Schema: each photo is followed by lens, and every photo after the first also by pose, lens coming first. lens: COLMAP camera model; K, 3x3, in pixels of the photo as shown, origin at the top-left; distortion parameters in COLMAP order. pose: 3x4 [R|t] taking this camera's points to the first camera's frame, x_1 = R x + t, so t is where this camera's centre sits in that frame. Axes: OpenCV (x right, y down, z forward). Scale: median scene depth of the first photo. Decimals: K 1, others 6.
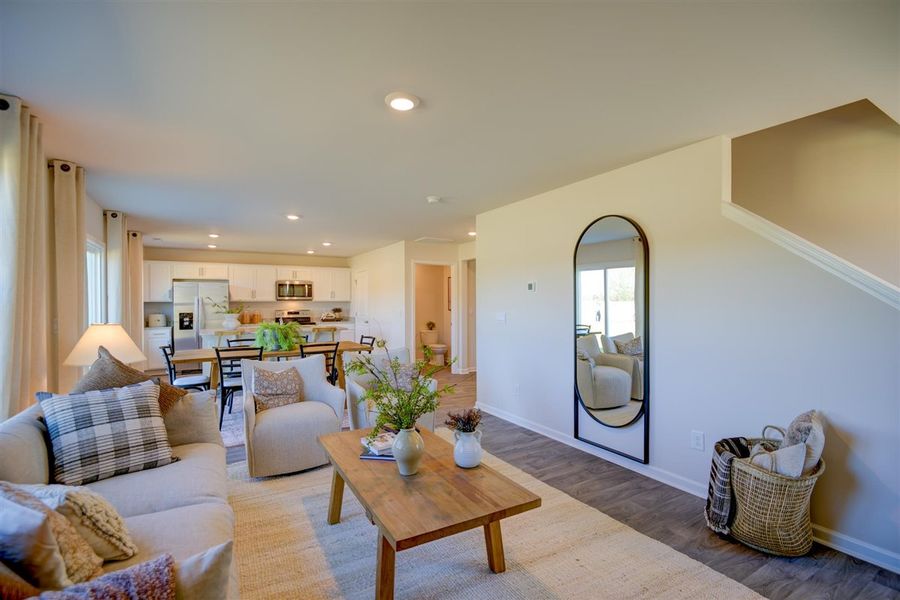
lens RADIAL K [[409.9, 0, 448.3], [0, 409.9, 303.6], [0, 0, 1]] dist [-0.003670, -0.000805]
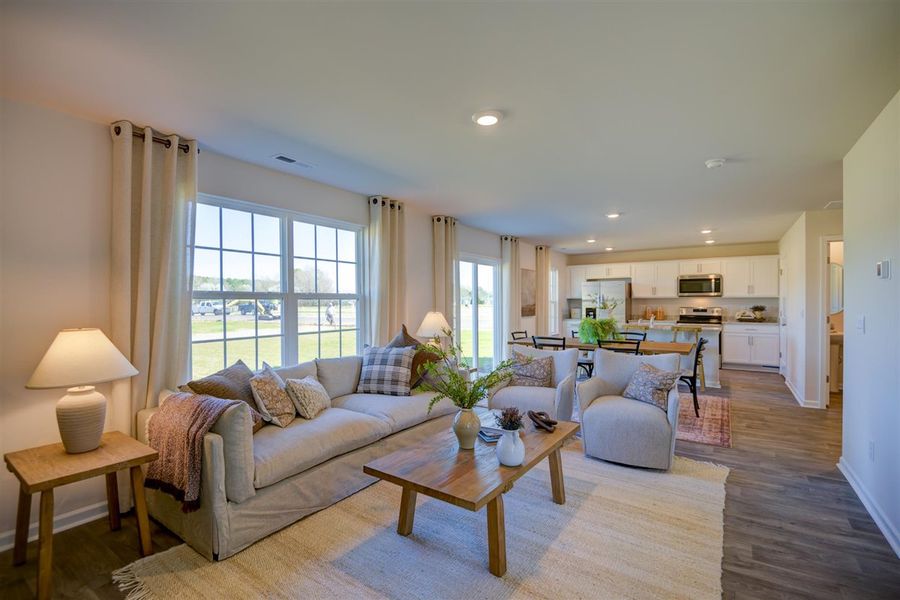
lens RADIAL K [[409.9, 0, 448.3], [0, 409.9, 303.6], [0, 0, 1]] dist [-0.003670, -0.000805]
pose [[0.426390, 0.008396, -0.904500, 0.238529], [-0.000648, 0.999959, 0.008977, -0.000069], [0.904539, -0.003242, 0.426378, 0.120813]]
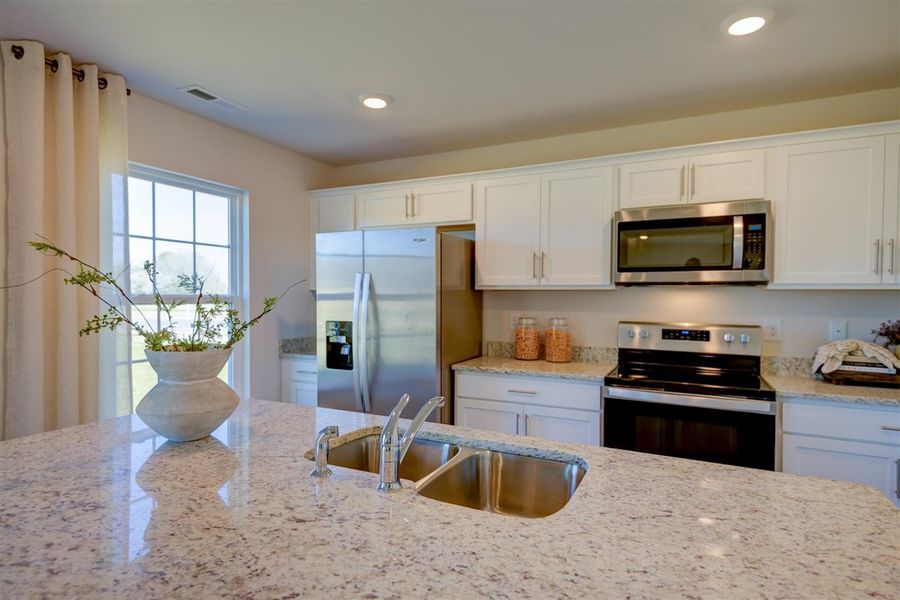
lens RADIAL K [[491.2, 0, 450.0], [0, 491.2, 300.0], [0, 0, 1]] dist [0.014532, -0.001909]
pose [[0.551870, 0.017472, -0.833747, -0.232405], [-0.011941, 0.999844, 0.013048, -0.001325], [0.833845, 0.002755, 0.551993, 0.812783]]
